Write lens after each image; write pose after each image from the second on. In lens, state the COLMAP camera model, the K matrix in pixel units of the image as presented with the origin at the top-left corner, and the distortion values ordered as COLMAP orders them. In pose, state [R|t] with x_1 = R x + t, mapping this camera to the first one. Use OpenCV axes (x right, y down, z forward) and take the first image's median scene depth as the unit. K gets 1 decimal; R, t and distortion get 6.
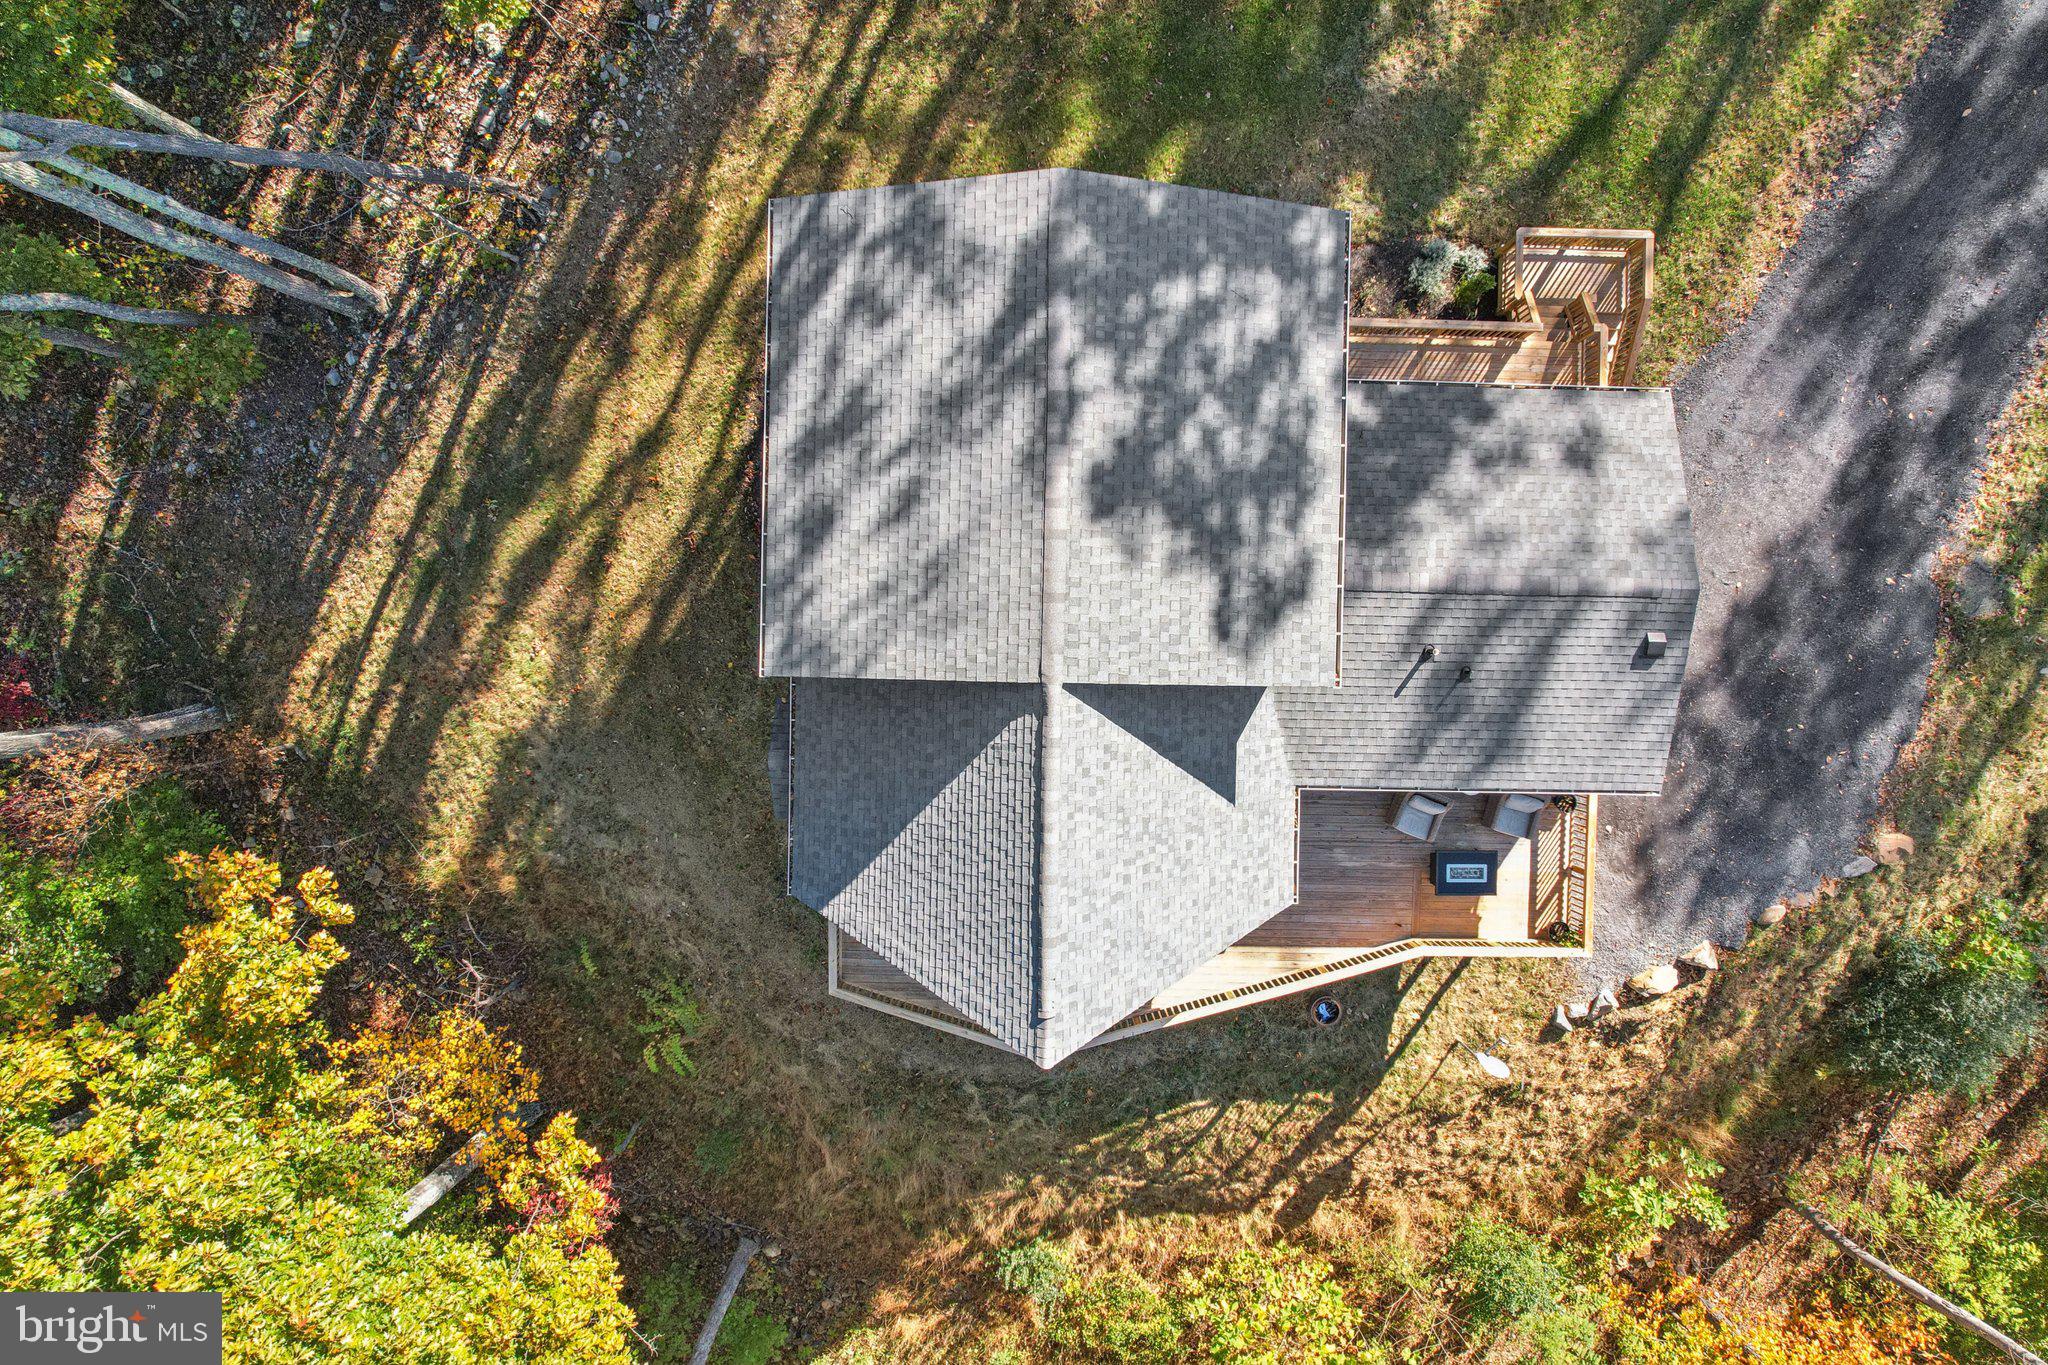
lens RADIAL K [[1294.3, 0, 1029.5], [0, 1294.3, 684.6], [0, 0, 1]] dist [-0.061514, 0.066608]
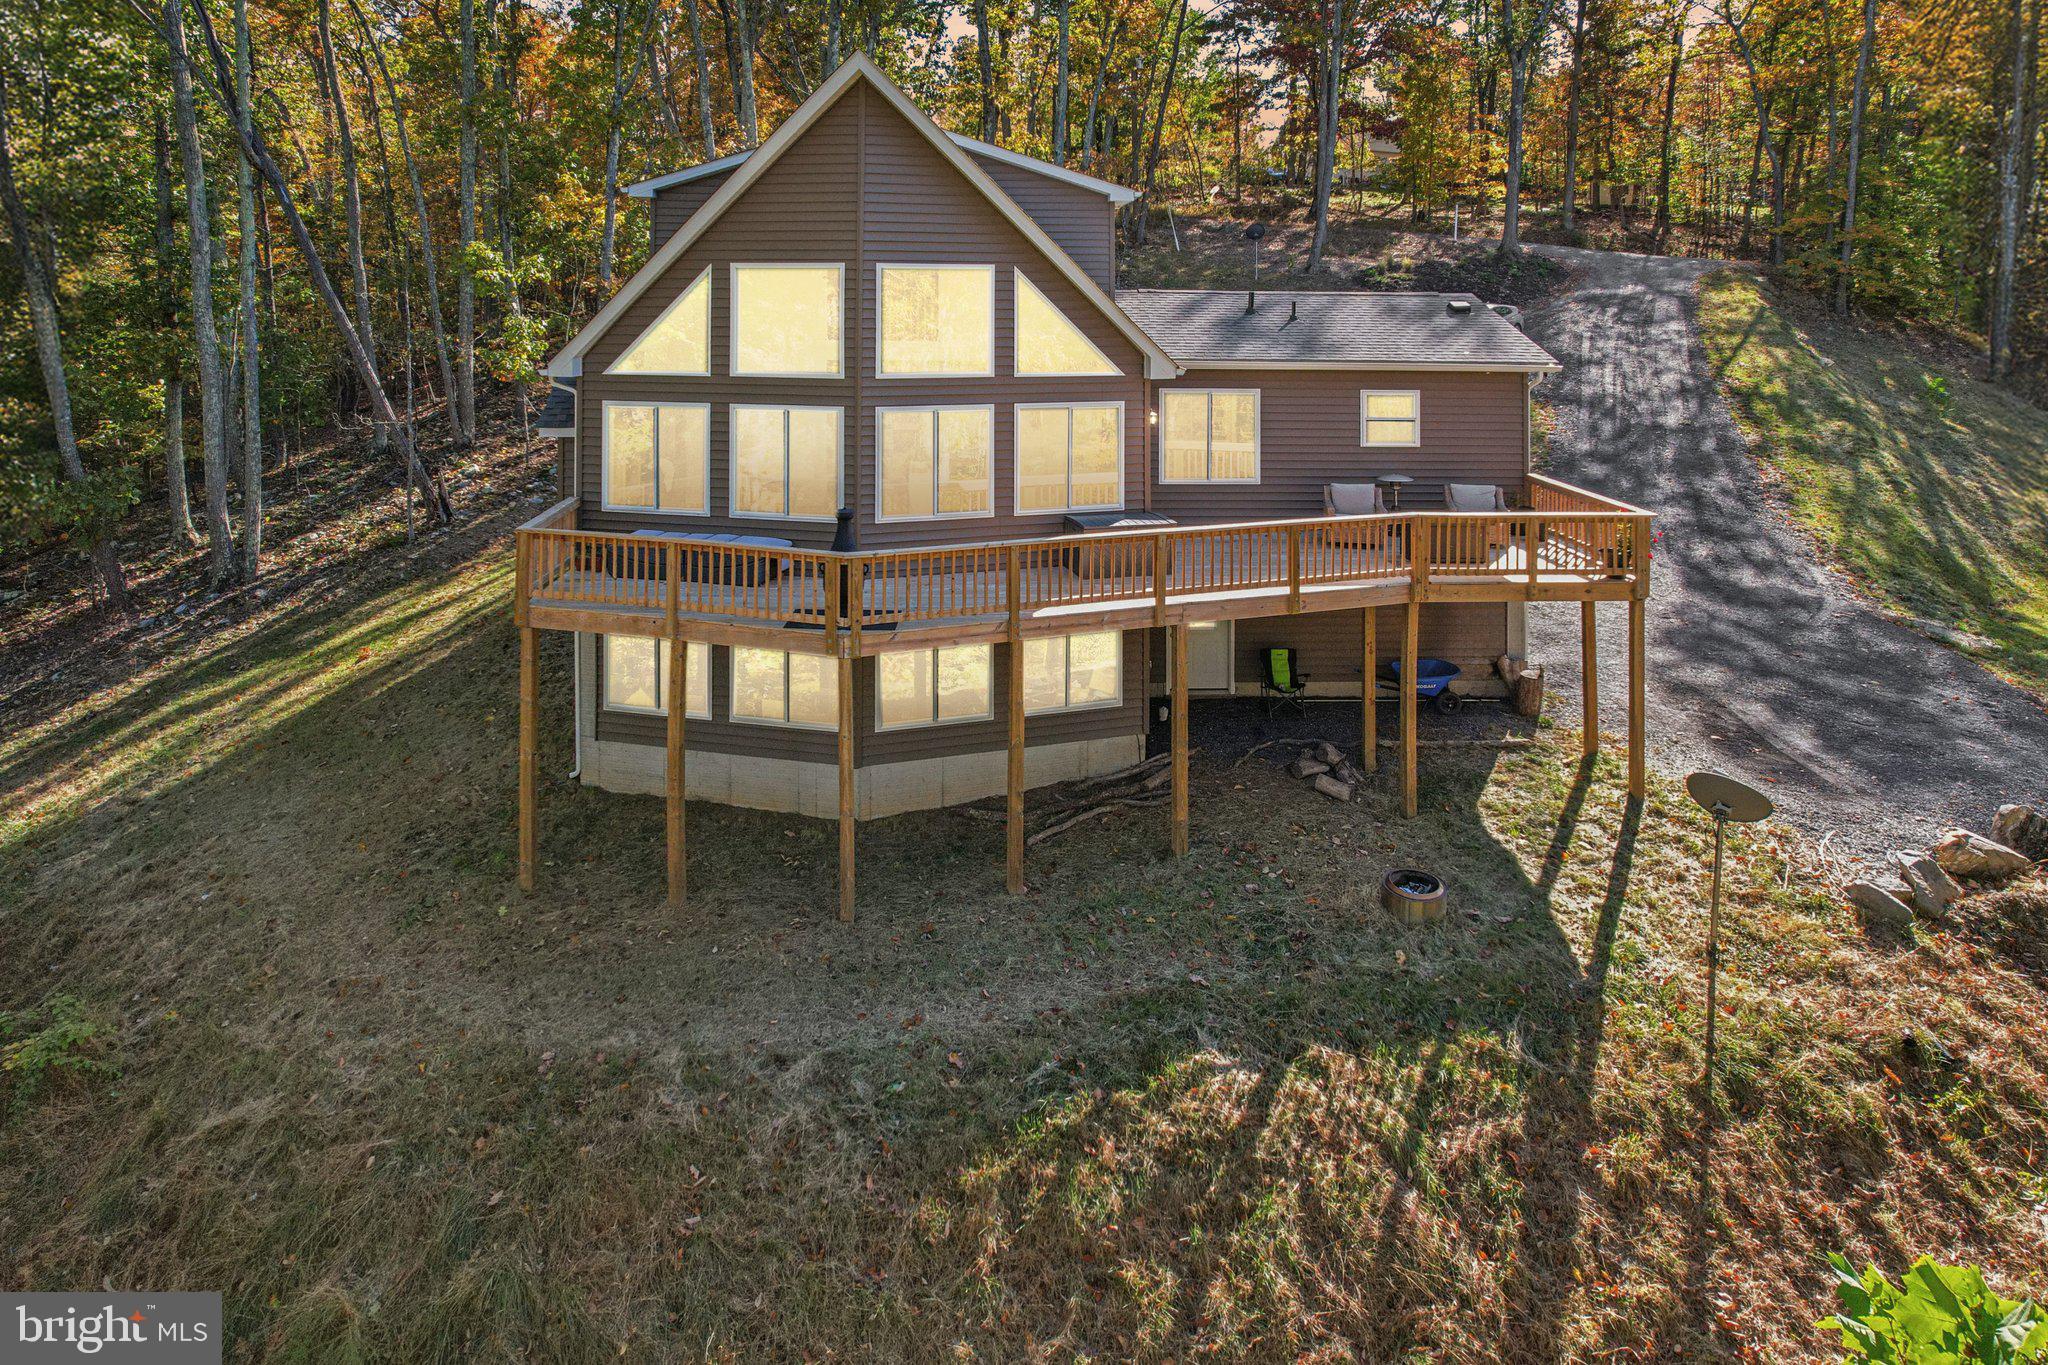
lens RADIAL K [[1275.0, 0, 1020.7], [0, 1275.0, 390.8], [0, 0, 1]] dist [-0.052624, 0.037702]
pose [[0.997565, 0.000131, 0.069740, 0.040322], [0.069675, 0.041597, -0.996702, 0.726382], [-0.003032, 0.999134, 0.041487, 0.775203]]
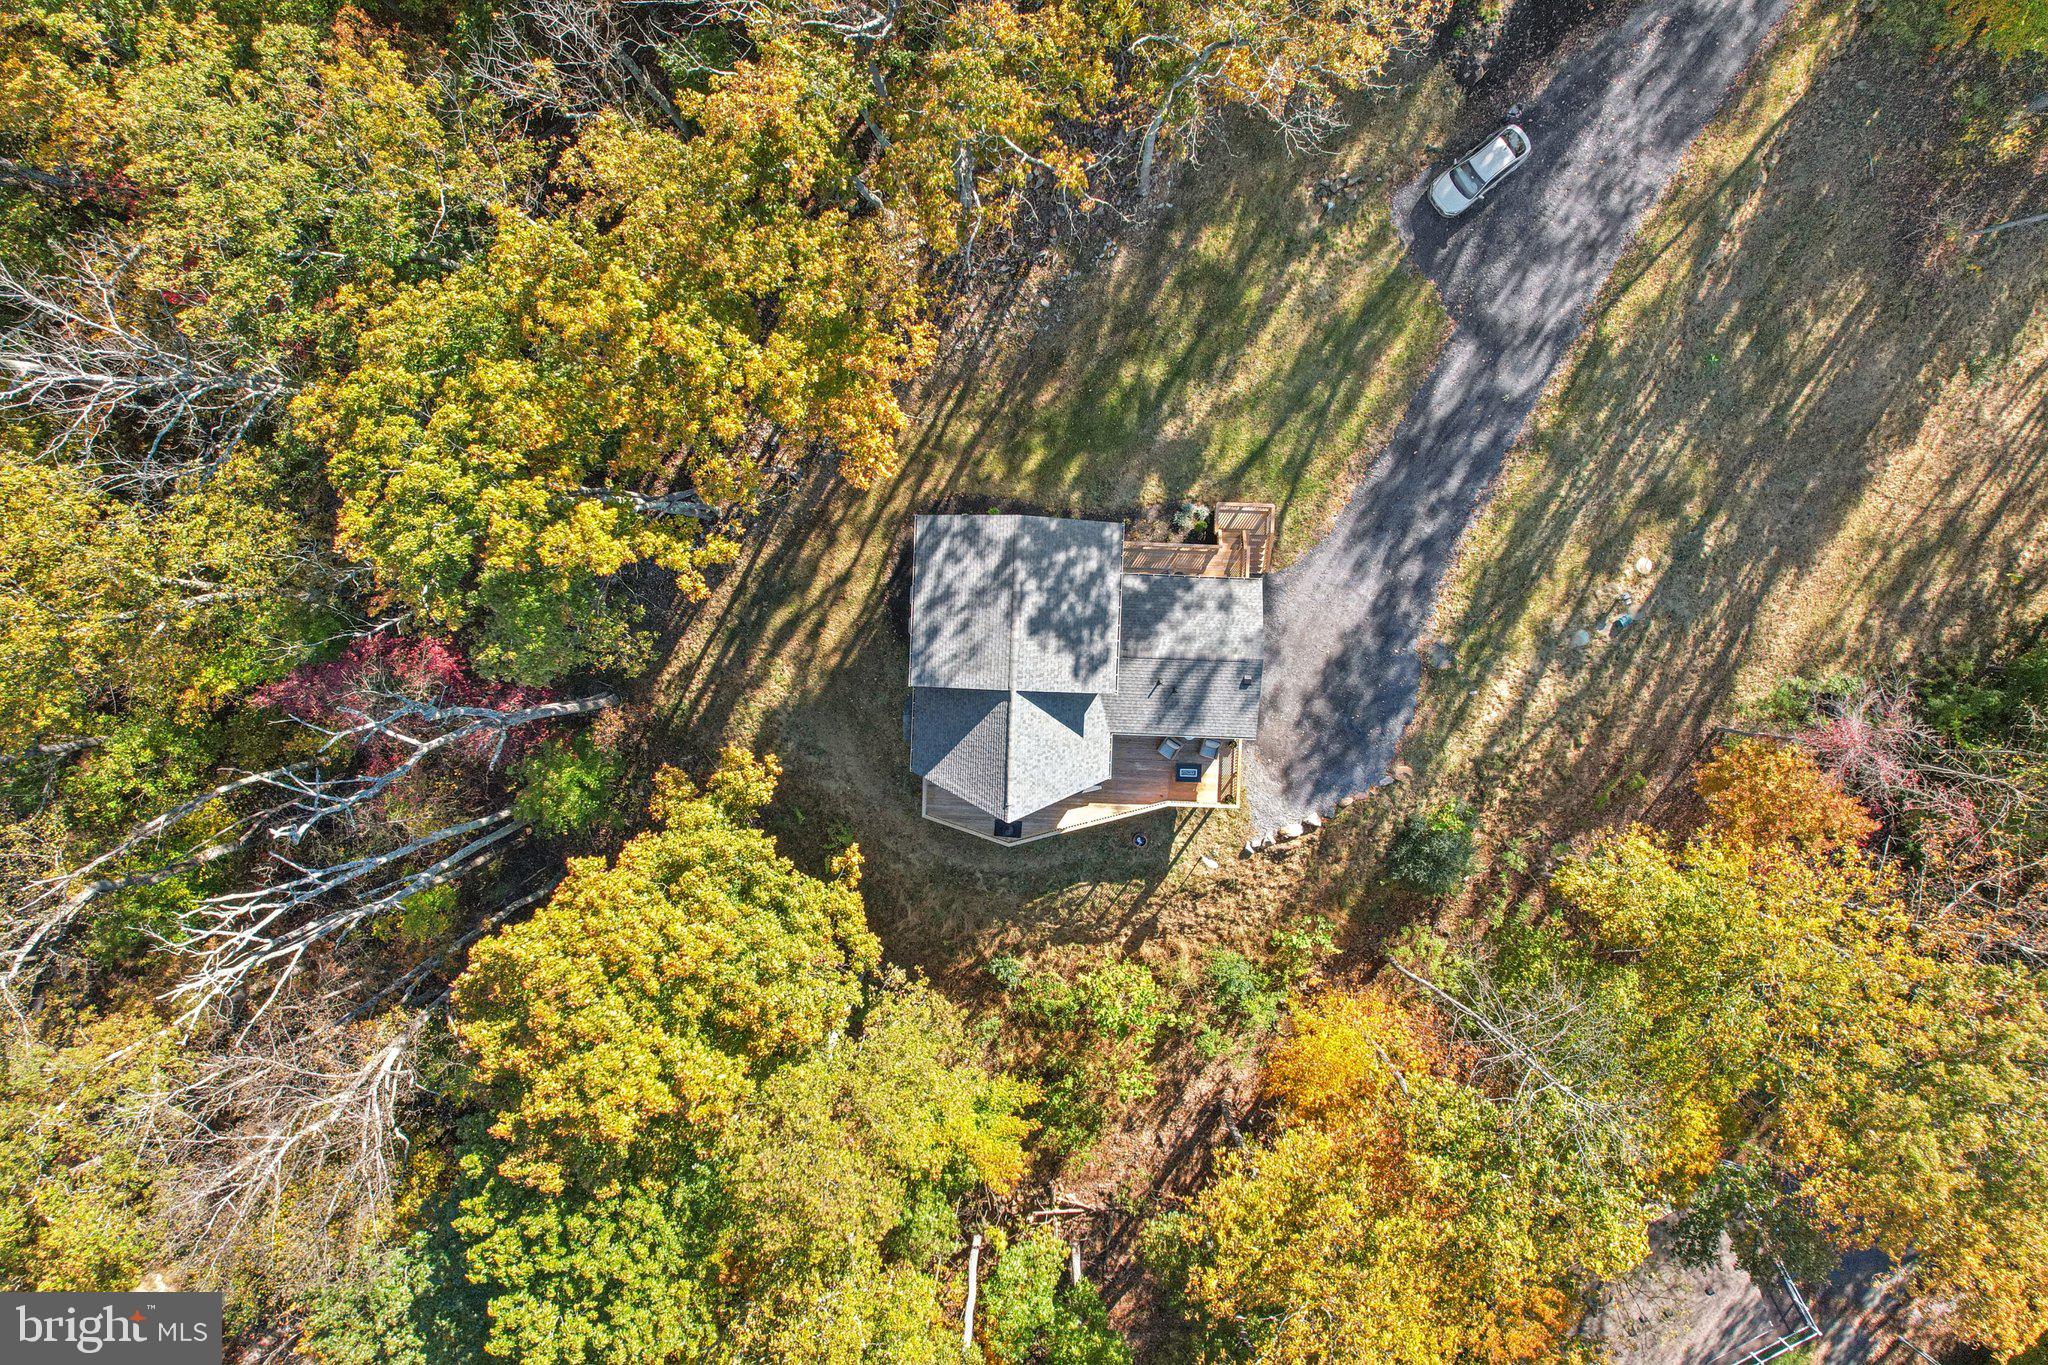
lens RADIAL K [[1278.6, 0, 1024.0], [0, 1278.6, 682.5], [0, 0, 1]] dist [0.078006, 0.000227]
pose [[0.999819, 0.018969, 0.001592, 0.021218], [-0.018965, 0.999816, -0.002757, -0.008253], [-0.001644, 0.002726, 0.999995, -1.197119]]
